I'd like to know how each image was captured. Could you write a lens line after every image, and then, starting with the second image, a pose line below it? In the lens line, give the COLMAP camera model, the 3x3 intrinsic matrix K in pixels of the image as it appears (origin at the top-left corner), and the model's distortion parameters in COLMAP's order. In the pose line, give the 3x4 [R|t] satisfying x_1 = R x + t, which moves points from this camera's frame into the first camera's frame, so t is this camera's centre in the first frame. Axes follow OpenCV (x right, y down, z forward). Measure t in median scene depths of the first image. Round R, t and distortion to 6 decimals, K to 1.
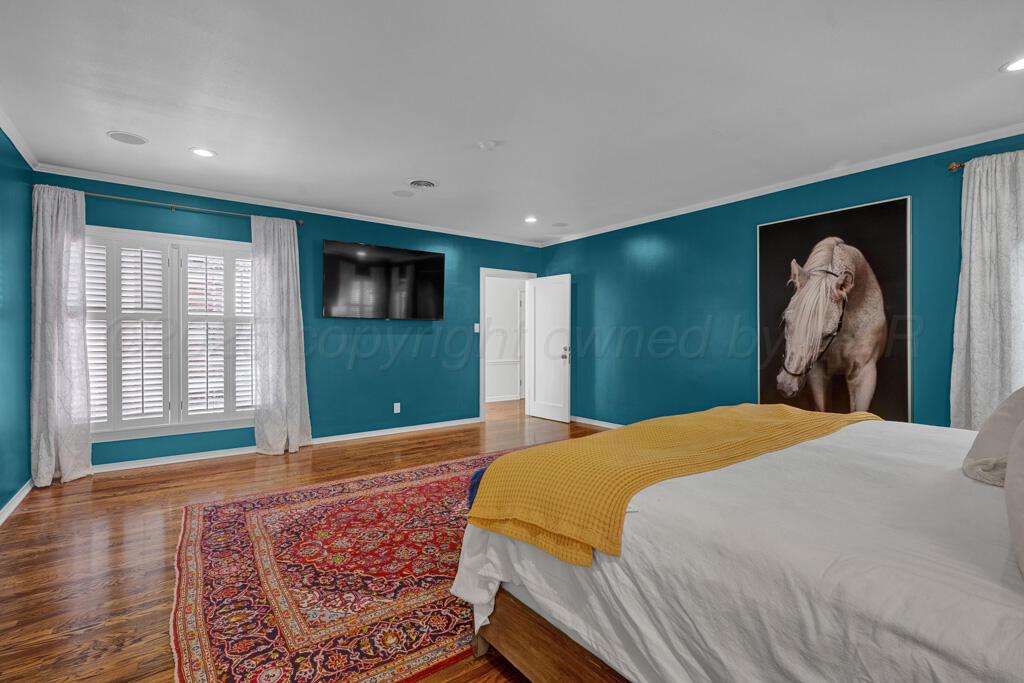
lens RADIAL K [[468.3, 0, 511.9], [0, 468.3, 339.7], [0, 0, 1]] dist [0.000041, 0.000001]
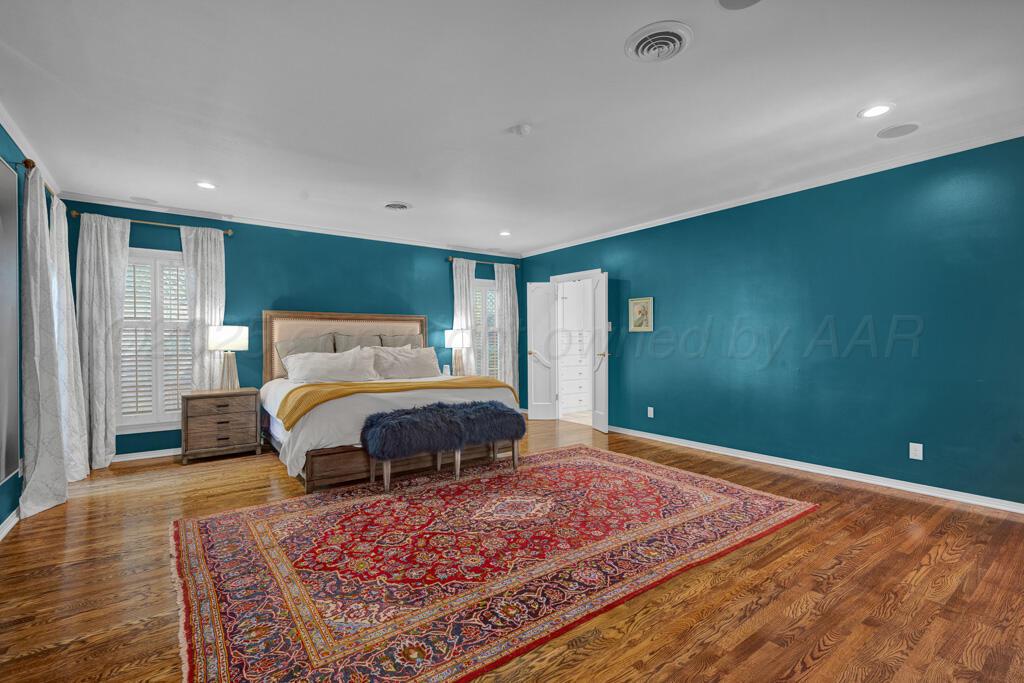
lens RADIAL K [[468.3, 0, 512.3], [0, 468.3, 340.6], [0, 0, 1]] dist [0.000041, 0.000001]
pose [[-0.999933, 0.005197, 0.010349, -0.042304], [0.005261, 0.999967, 0.006141, -0.012256], [-0.010317, 0.006195, -0.999928, 1.965061]]
